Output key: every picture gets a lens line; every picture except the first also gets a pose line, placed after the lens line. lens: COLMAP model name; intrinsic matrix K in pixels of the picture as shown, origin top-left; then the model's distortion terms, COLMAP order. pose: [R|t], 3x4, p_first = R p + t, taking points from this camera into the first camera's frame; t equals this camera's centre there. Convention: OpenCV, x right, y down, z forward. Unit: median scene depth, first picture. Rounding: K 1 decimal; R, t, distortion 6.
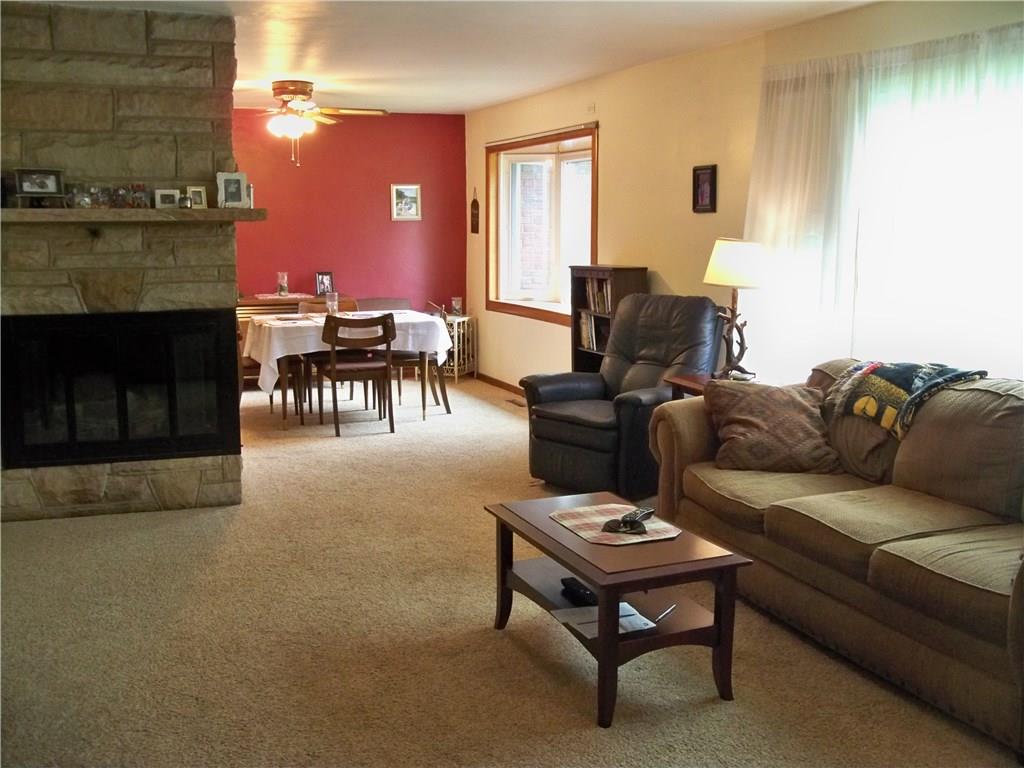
lens RADIAL K [[1028.0, 0, 513.3], [0, 1028.0, 385.2], [0, 0, 1]] dist [-0.204320, 0.000000]
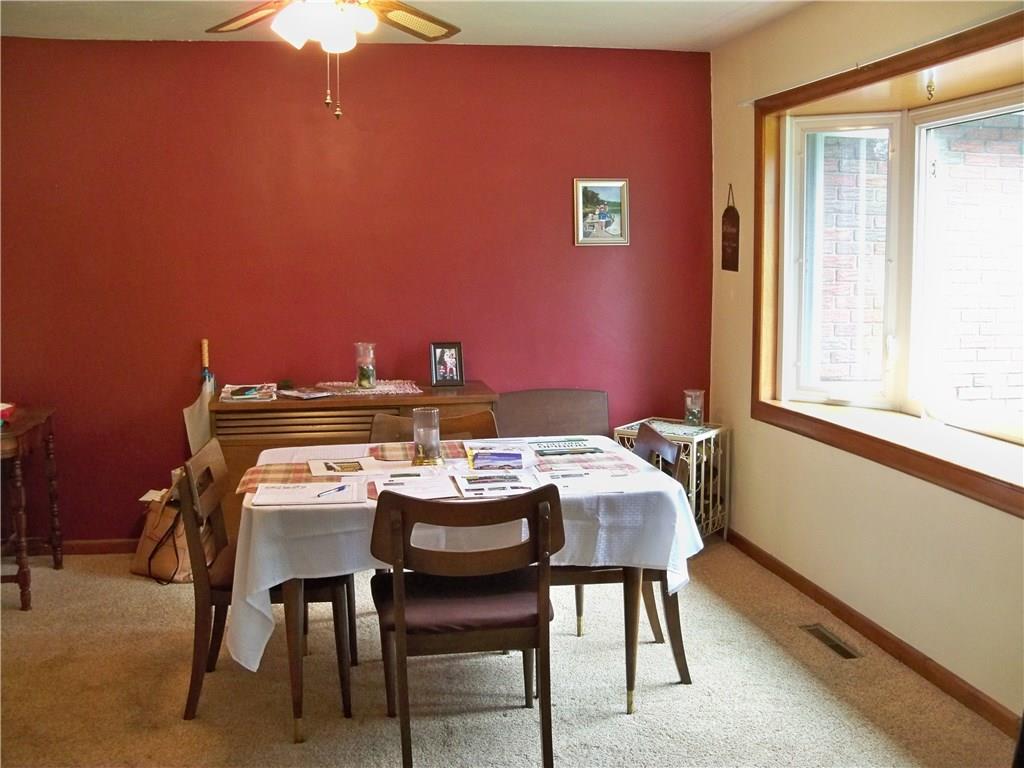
lens RADIAL K [[1028.0, 0, 510.7], [0, 1028.0, 383.8], [0, 0, 1]] dist [-0.204320, 0.000000]
pose [[0.980299, 0.015993, -0.196870, -0.045458], [-0.021730, 0.999399, -0.027013, -0.074373], [0.196320, 0.030758, 0.980057, 0.472667]]
